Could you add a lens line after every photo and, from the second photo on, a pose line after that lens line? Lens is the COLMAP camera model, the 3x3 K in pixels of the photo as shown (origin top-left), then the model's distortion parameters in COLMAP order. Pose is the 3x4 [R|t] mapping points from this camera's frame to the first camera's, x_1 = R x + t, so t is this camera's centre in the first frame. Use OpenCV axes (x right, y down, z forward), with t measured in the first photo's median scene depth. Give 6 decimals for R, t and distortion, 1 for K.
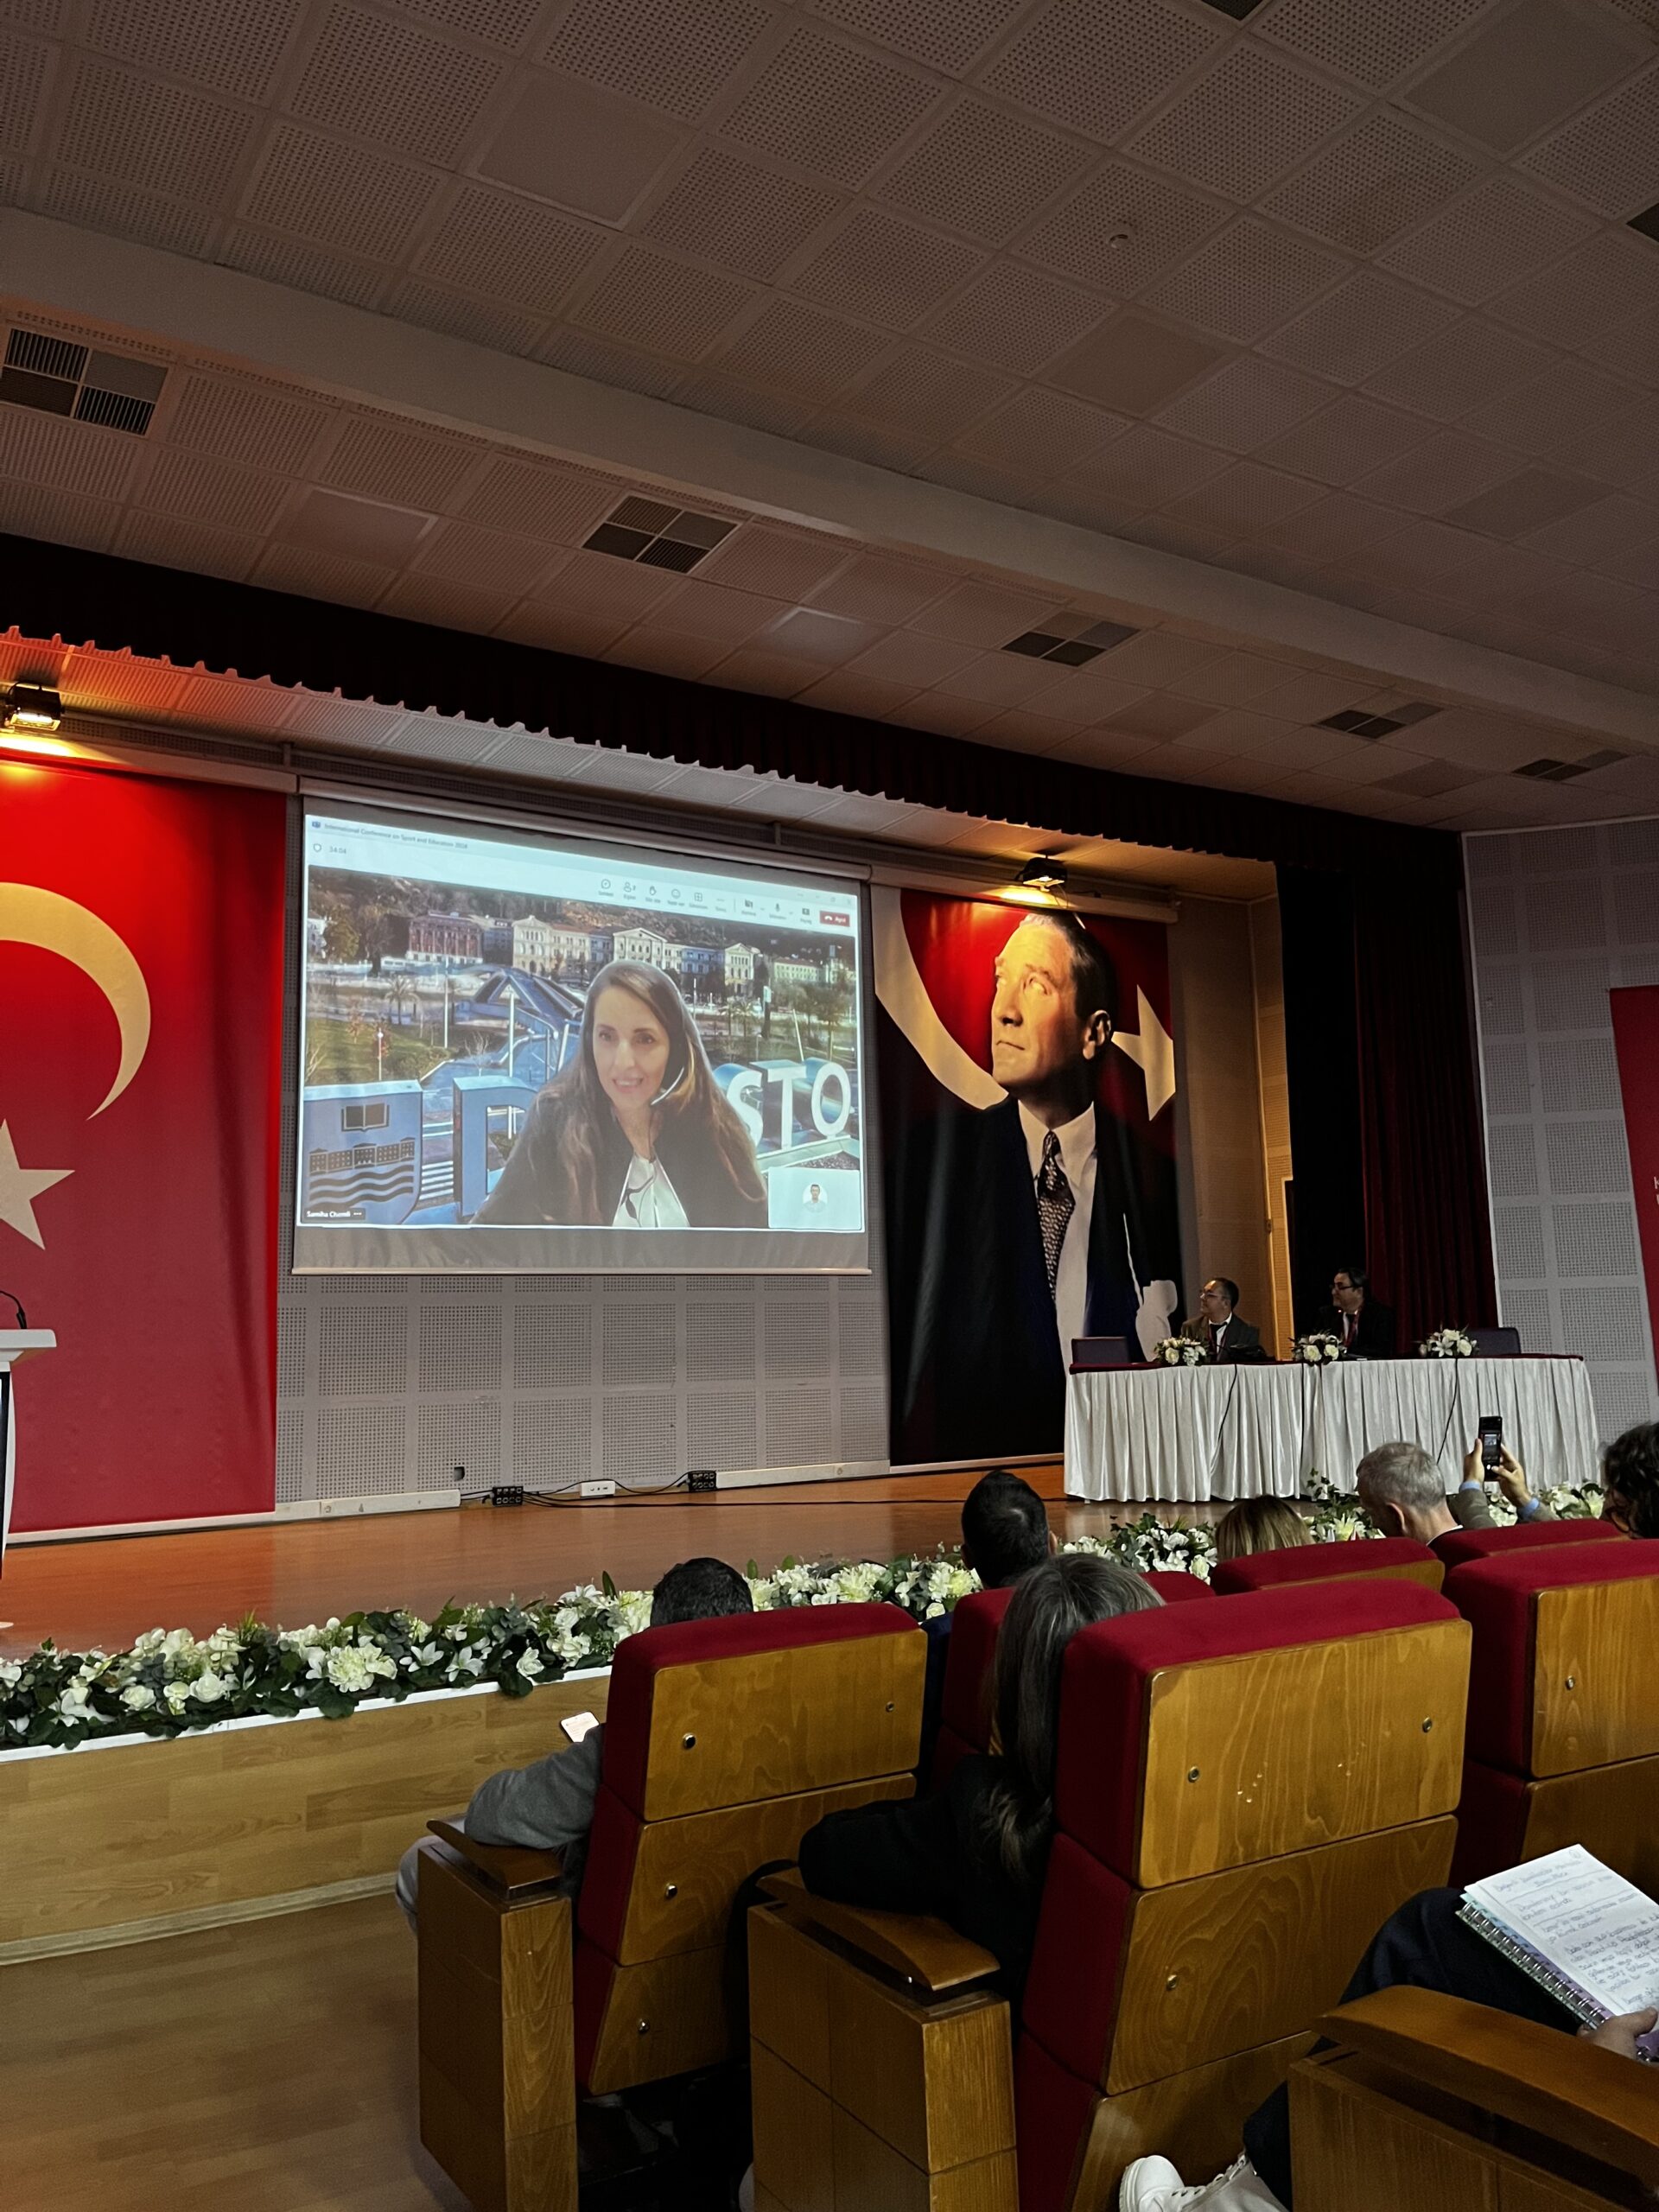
lens RADIAL K [[1661.5, 0, 840.0], [0, 1661.5, 1109.4], [0, 0, 1]] dist [0.066051, -0.077368]
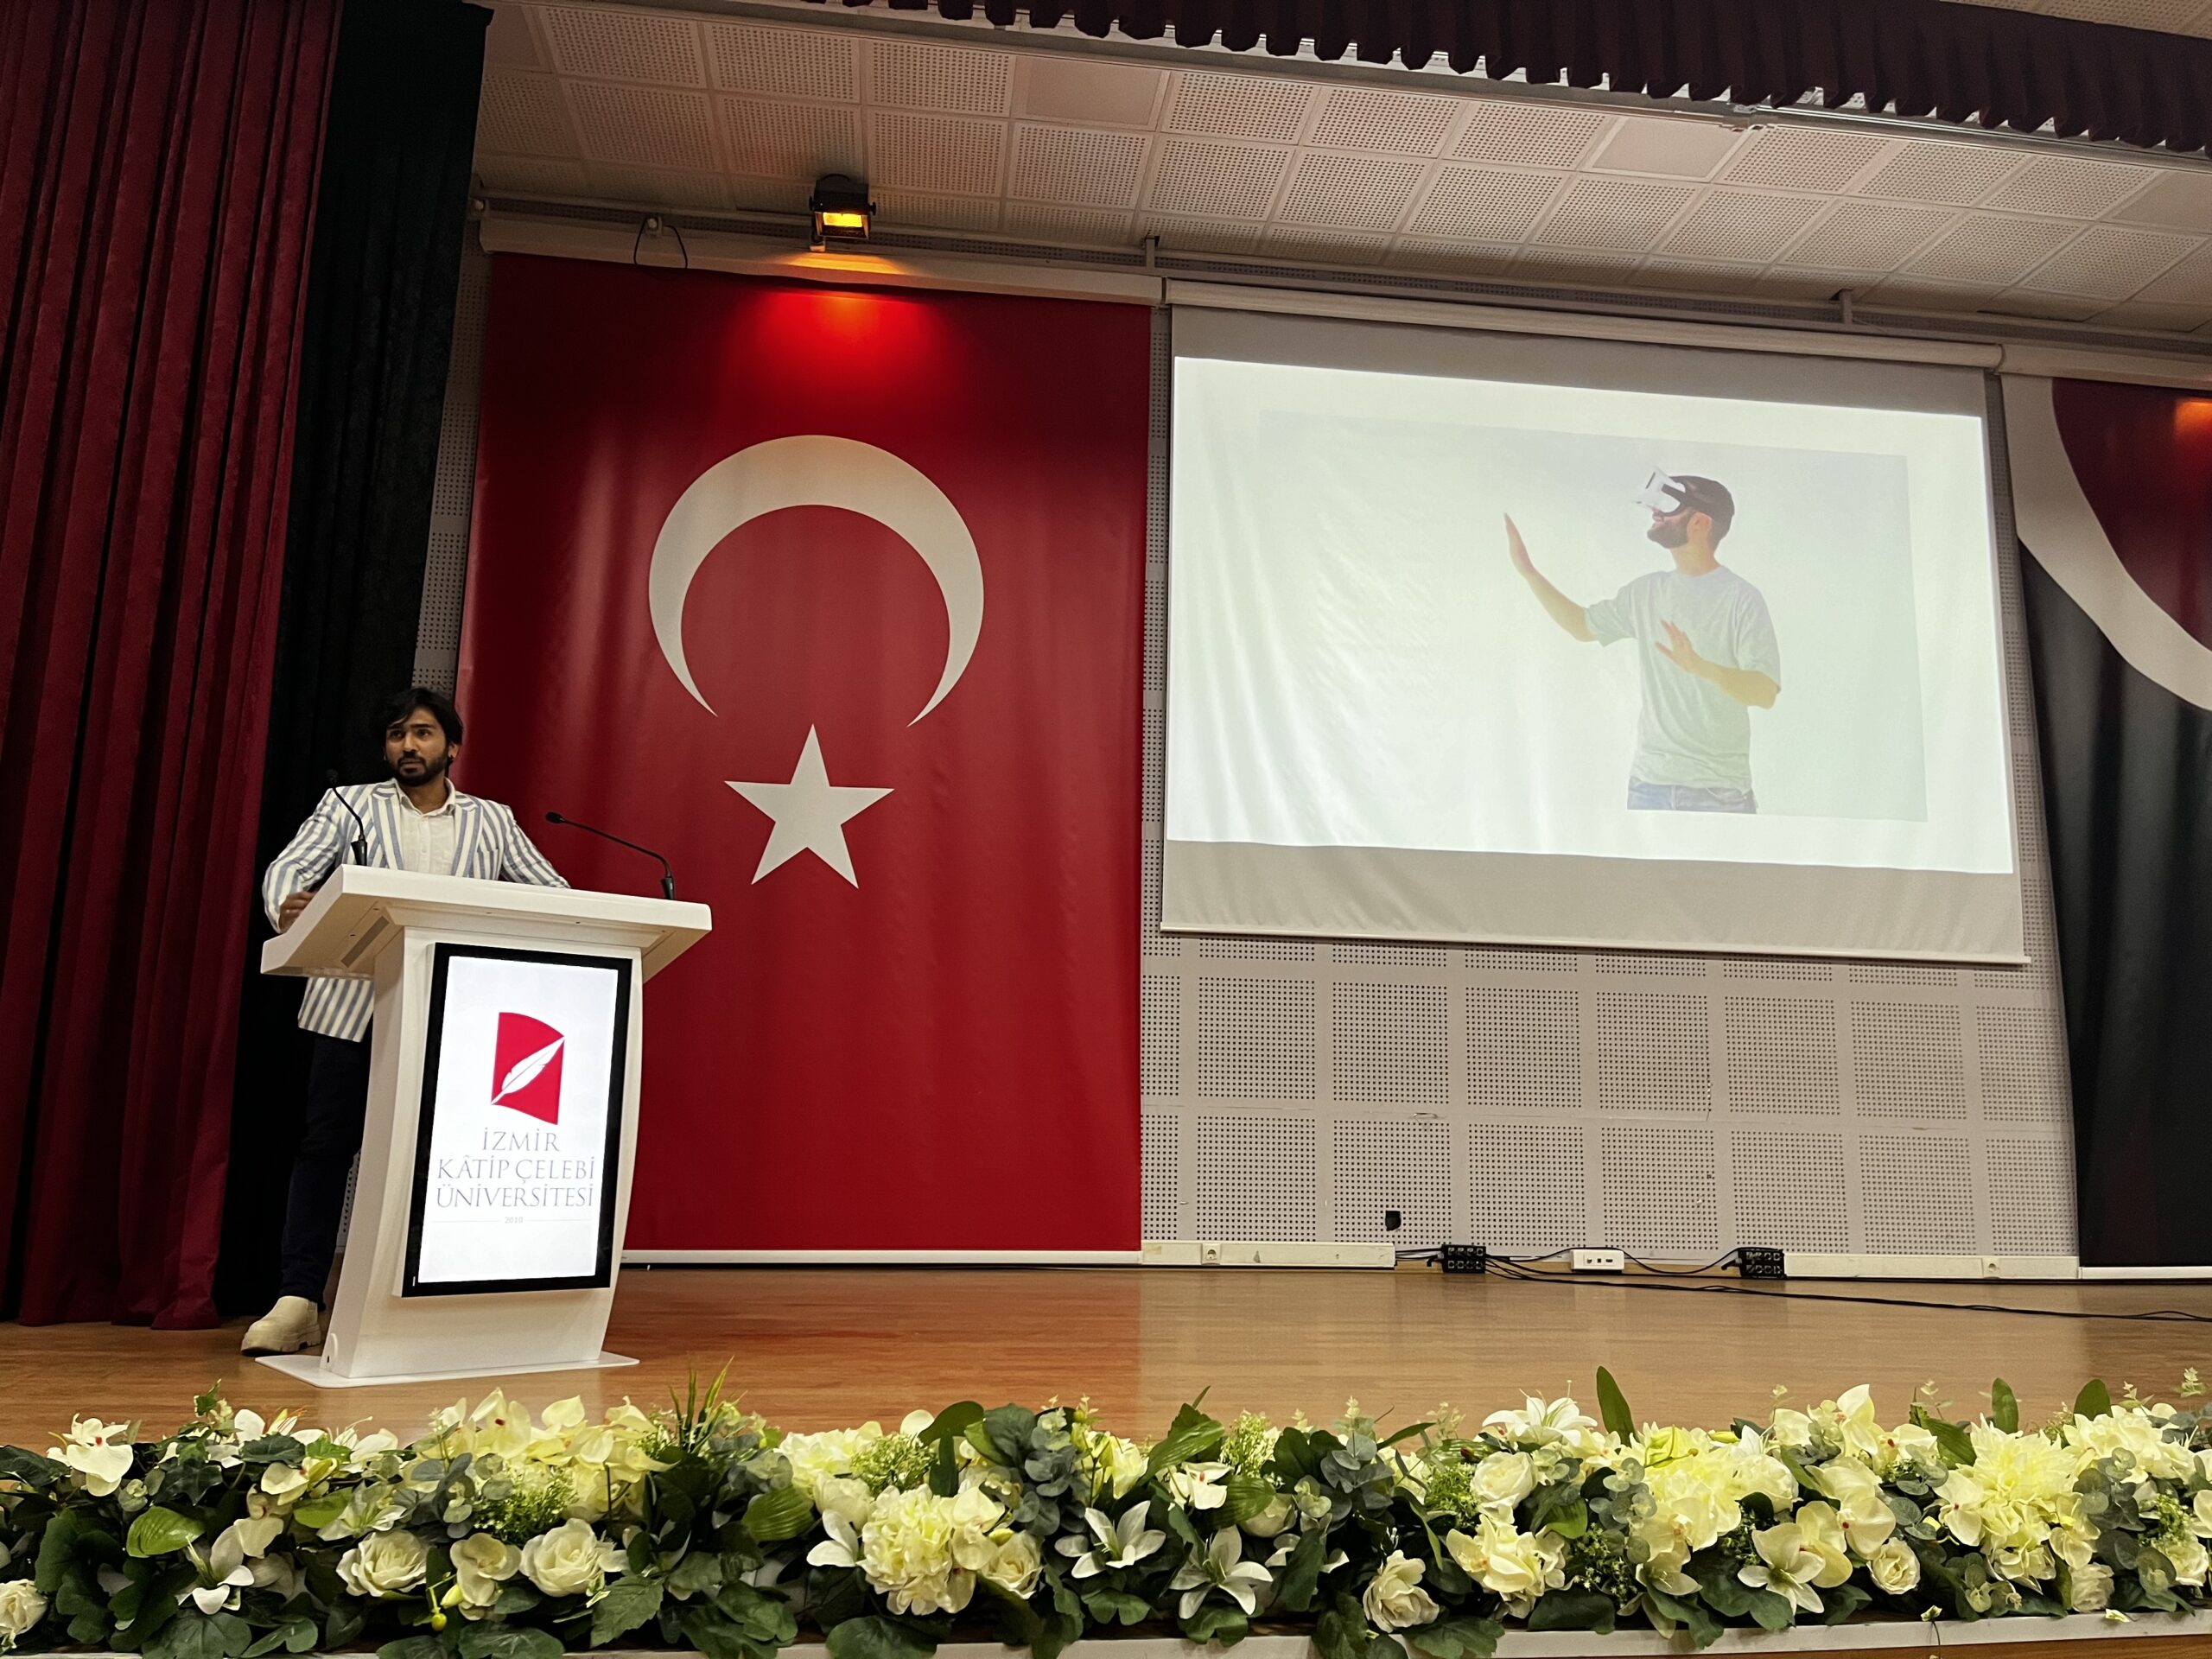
lens RADIAL K [[1661.5, 0, 1113.7], [0, 1661.5, 843.9], [0, 0, 1]] dist [0.066051, -0.077368]
pose [[0.911199, -0.032610, -0.410674, -0.038378], [0.016573, 0.998957, -0.042551, 0.081332], [0.411633, 0.031966, 0.910789, 0.285290]]
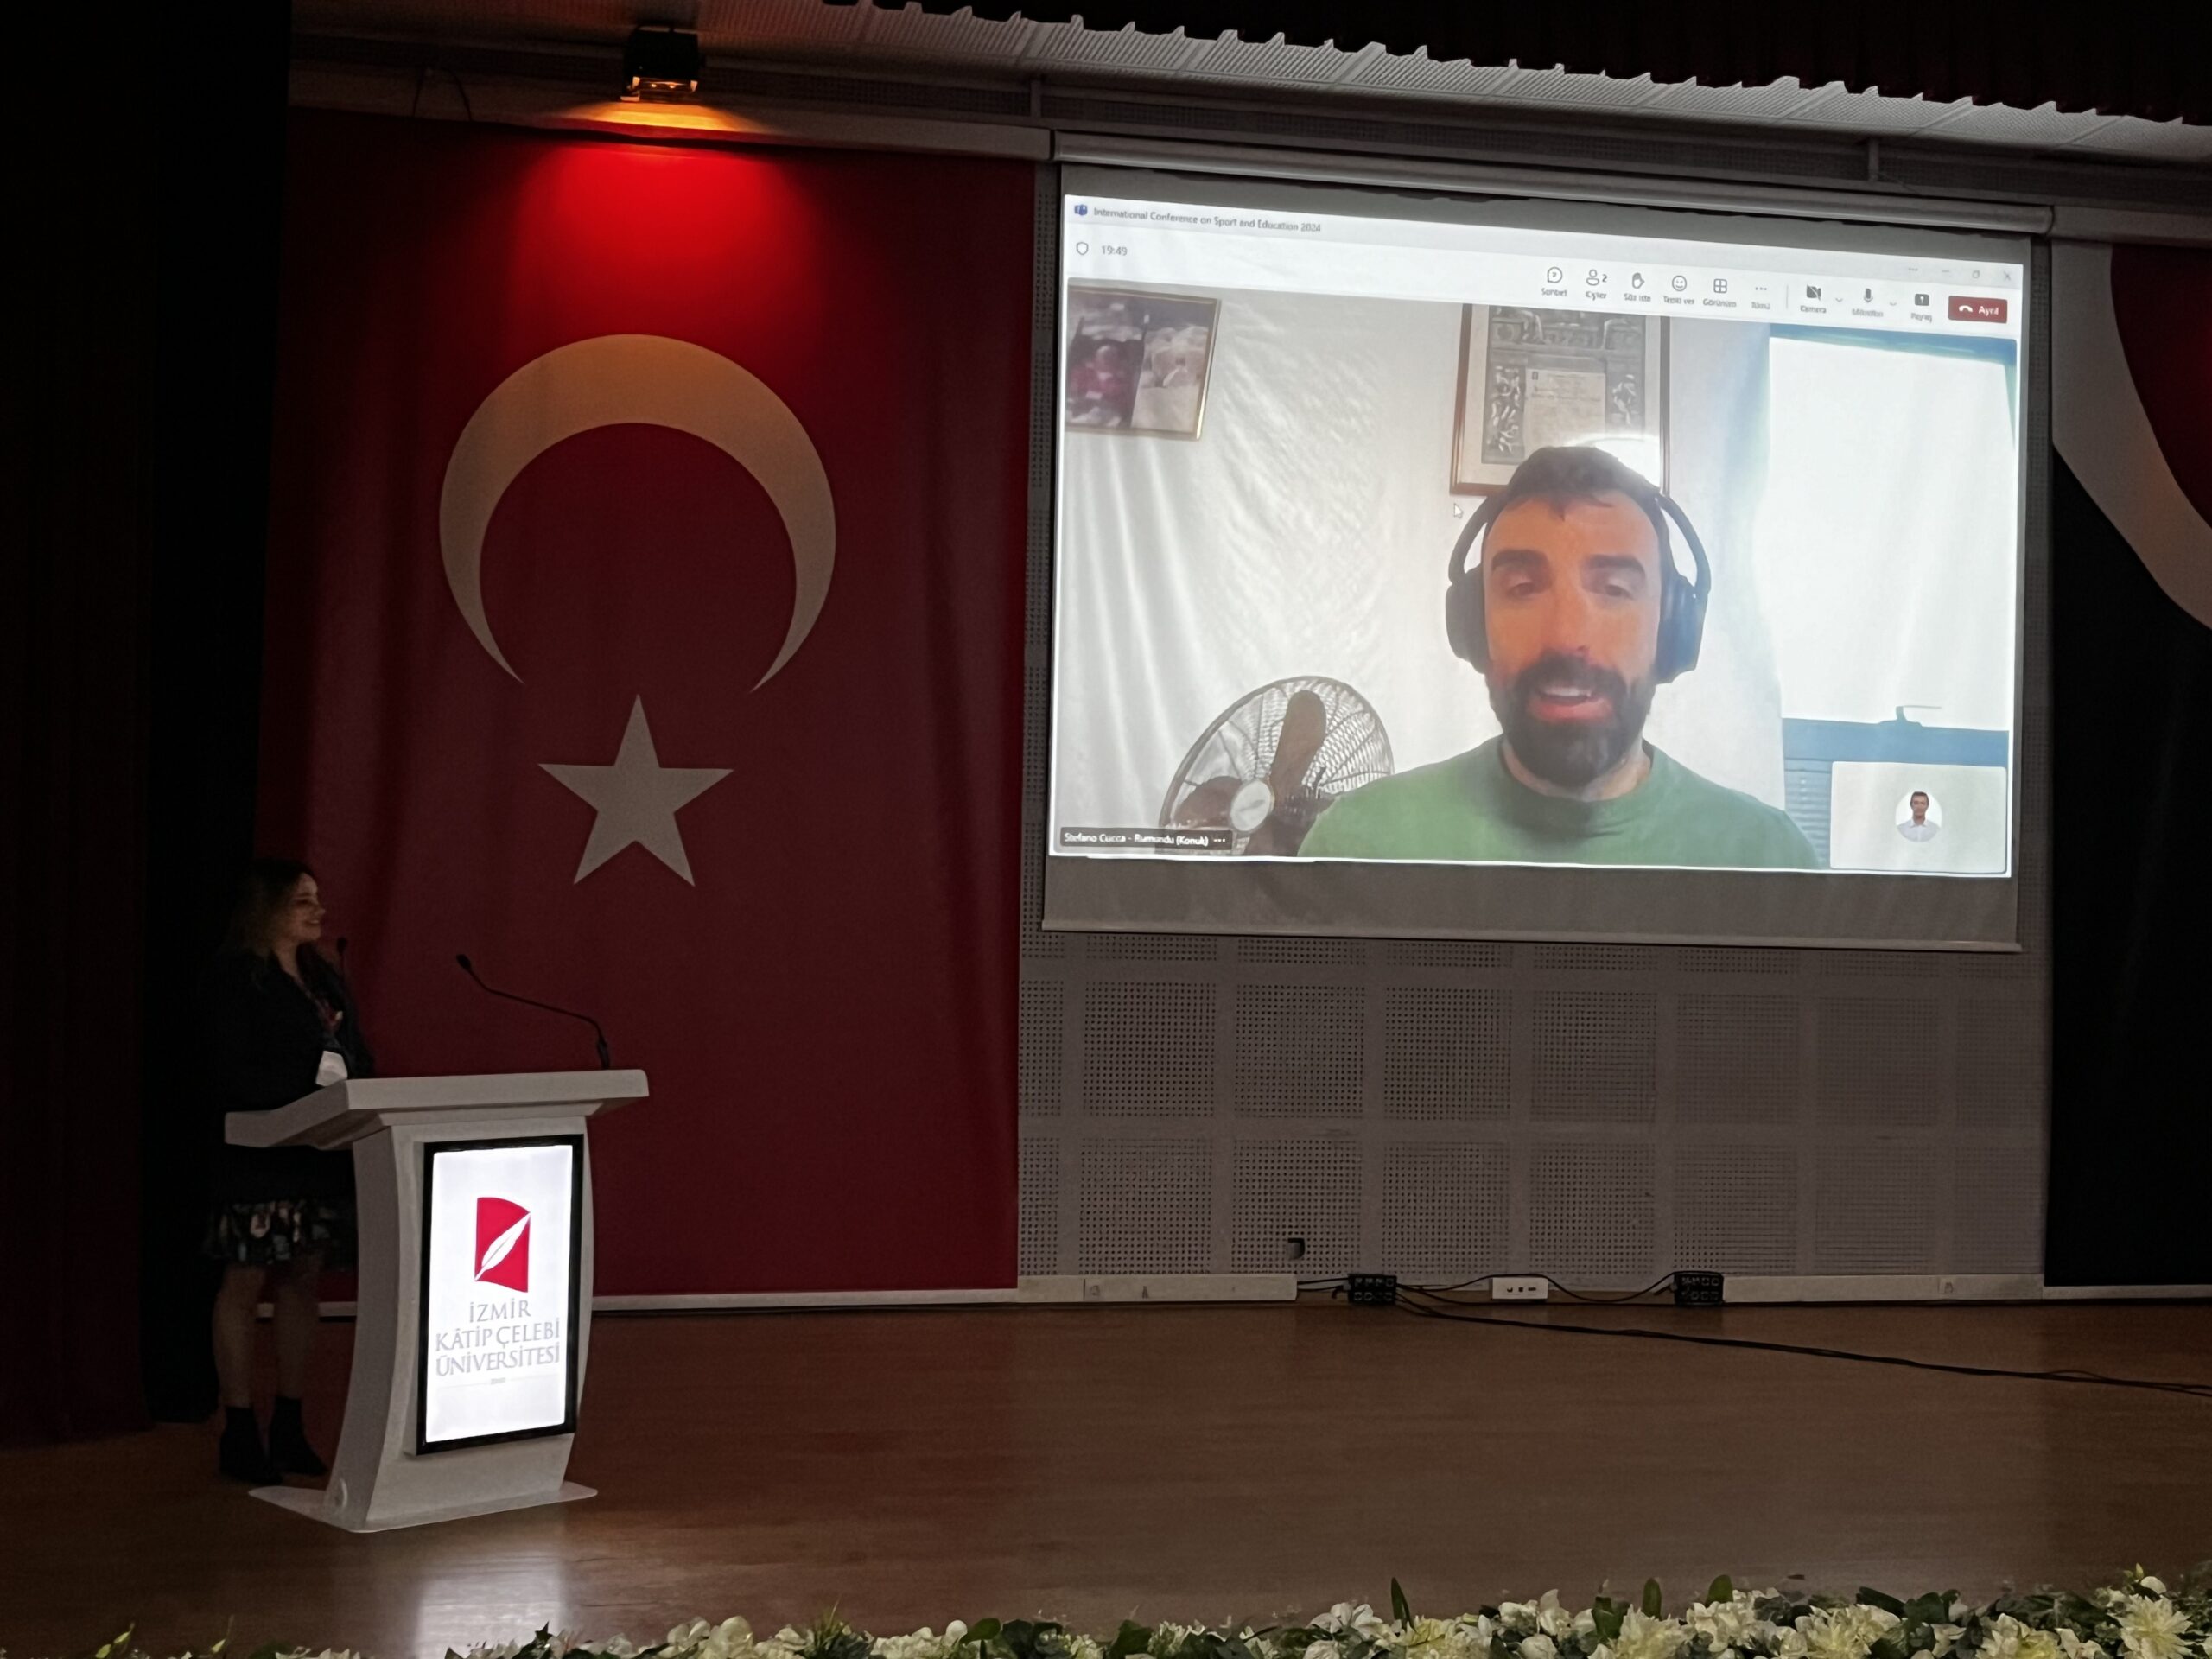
lens RADIAL K [[2708.4, 0, 1073.6], [0, 2708.4, 841.2], [0, 0, 1]] dist [0.038978, 0.000000]
pose [[0.936333, 0.037006, -0.349157, 0.041683], [0.004734, 0.993010, 0.117939, -0.052347], [0.351081, -0.112083, 0.929613, 0.034279]]
